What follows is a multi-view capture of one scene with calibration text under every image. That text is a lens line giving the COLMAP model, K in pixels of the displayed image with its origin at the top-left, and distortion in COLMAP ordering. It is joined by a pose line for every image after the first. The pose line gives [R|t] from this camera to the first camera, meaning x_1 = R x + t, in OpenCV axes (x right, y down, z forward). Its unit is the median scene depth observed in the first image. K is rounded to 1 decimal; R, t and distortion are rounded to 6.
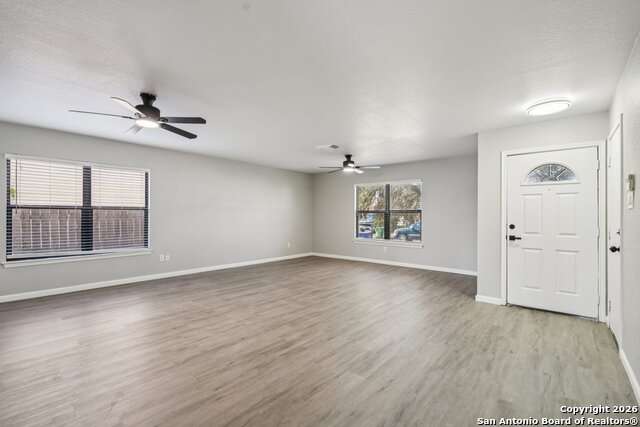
lens RADIAL K [[291.3, 0, 320.0], [0, 291.3, 213.5], [0, 0, 1]] dist [-0.002691, -0.000180]
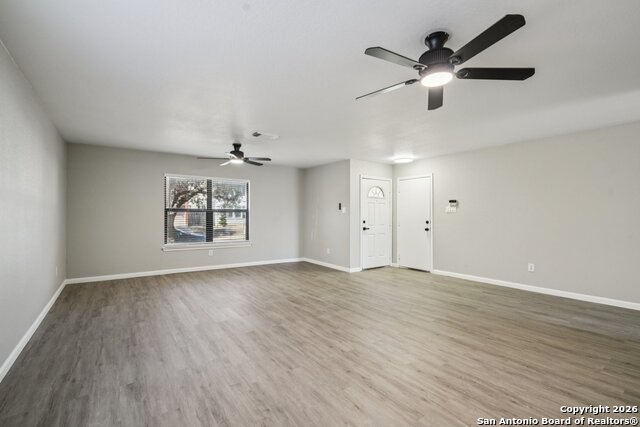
lens RADIAL K [[291.3, 0, 320.0], [0, 291.3, 213.5], [0, 0, 1]] dist [-0.002691, -0.000180]
pose [[0.241024, 0.005788, 0.970502, -0.995922], [-0.008301, 0.999958, -0.003902, 0.006378], [-0.970484, -0.007116, 0.241062, 0.844074]]
